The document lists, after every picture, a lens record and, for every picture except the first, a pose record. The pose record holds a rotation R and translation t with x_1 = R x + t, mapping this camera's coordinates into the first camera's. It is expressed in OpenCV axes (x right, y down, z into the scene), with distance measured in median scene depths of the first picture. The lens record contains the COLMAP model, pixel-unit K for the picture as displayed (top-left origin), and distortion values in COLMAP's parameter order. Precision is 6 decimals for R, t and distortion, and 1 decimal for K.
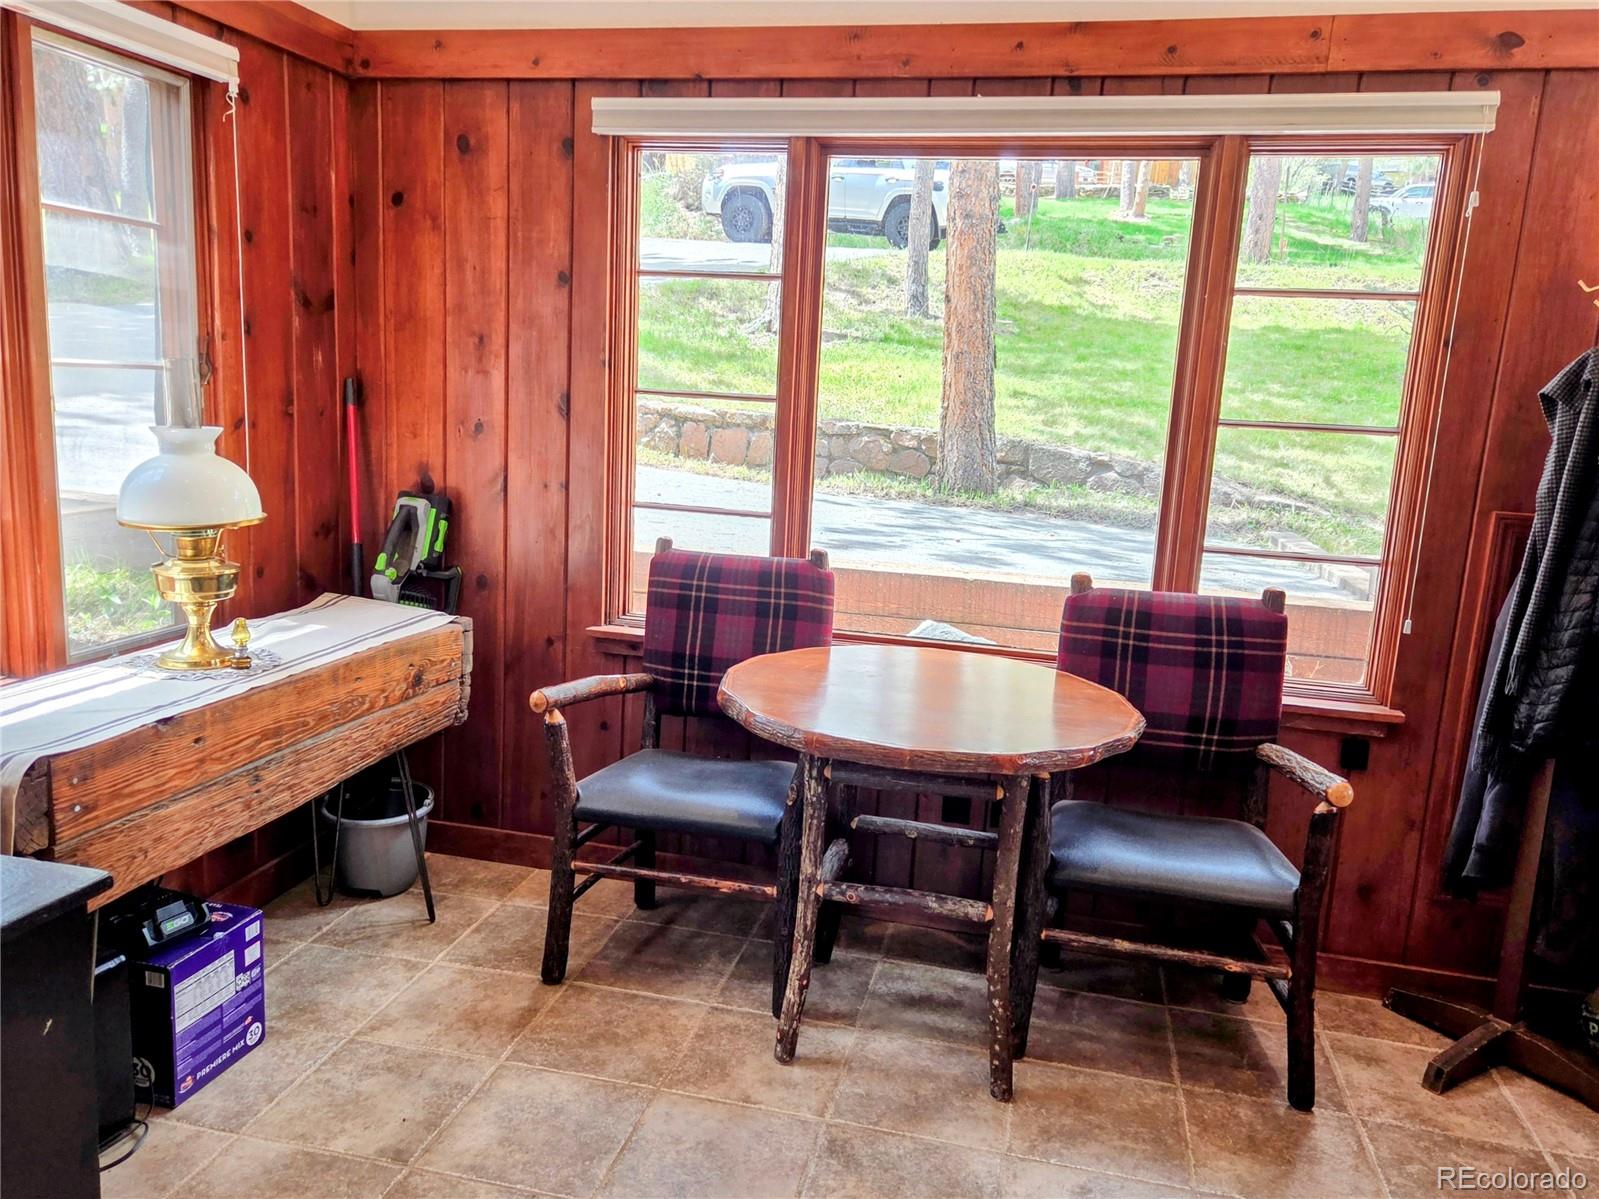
lens RADIAL K [[1185.5, 0, 804.6], [0, 1185.5, 597.5], [0, 0, 1]] dist [0.046295, -0.002114]
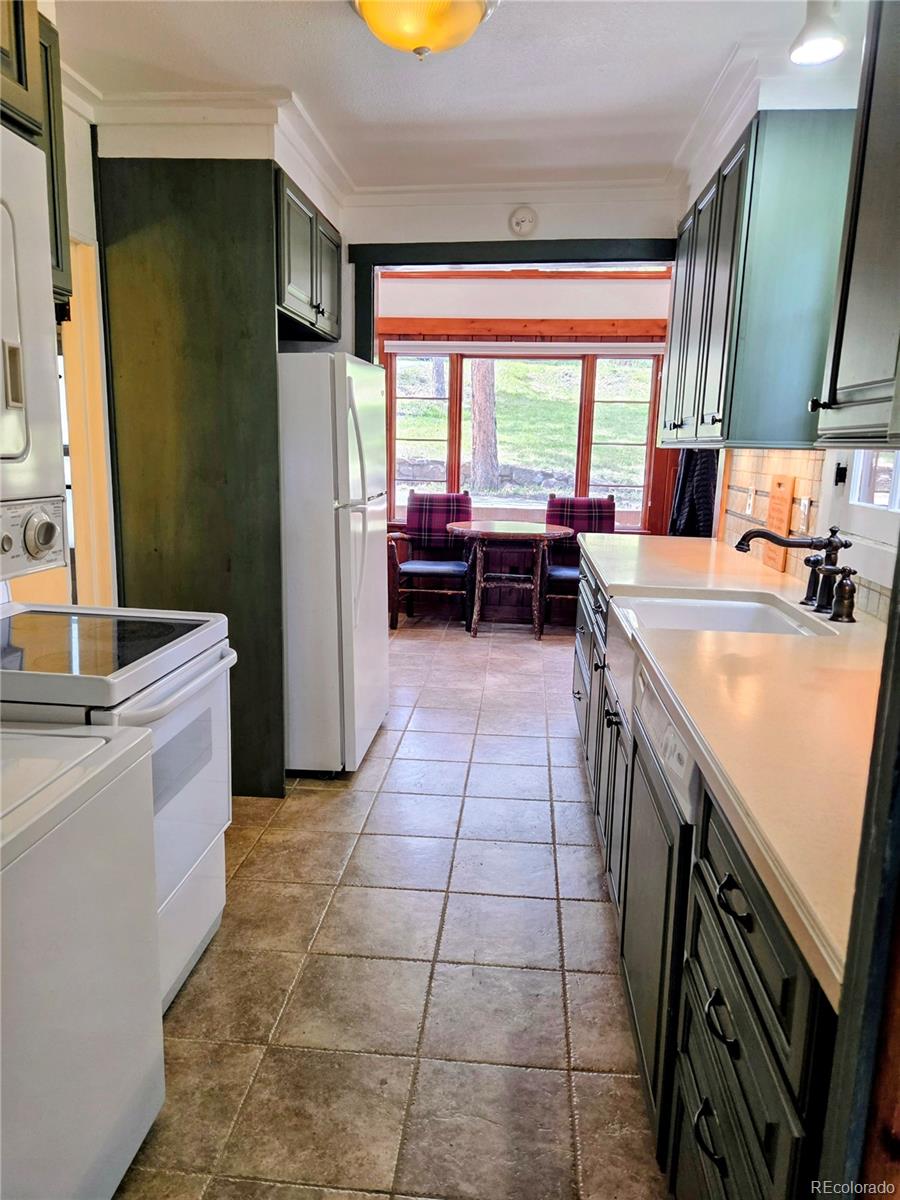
lens RADIAL K [[807.4, 0, 447.8], [0, 807.4, 595.2], [0, 0, 1]] dist [0.057383, -0.033362]
pose [[0.990672, -0.051874, 0.126009, -0.120228], [0.050842, 0.998642, 0.011393, 0.078461], [-0.126429, -0.004880, 0.991964, -0.403241]]
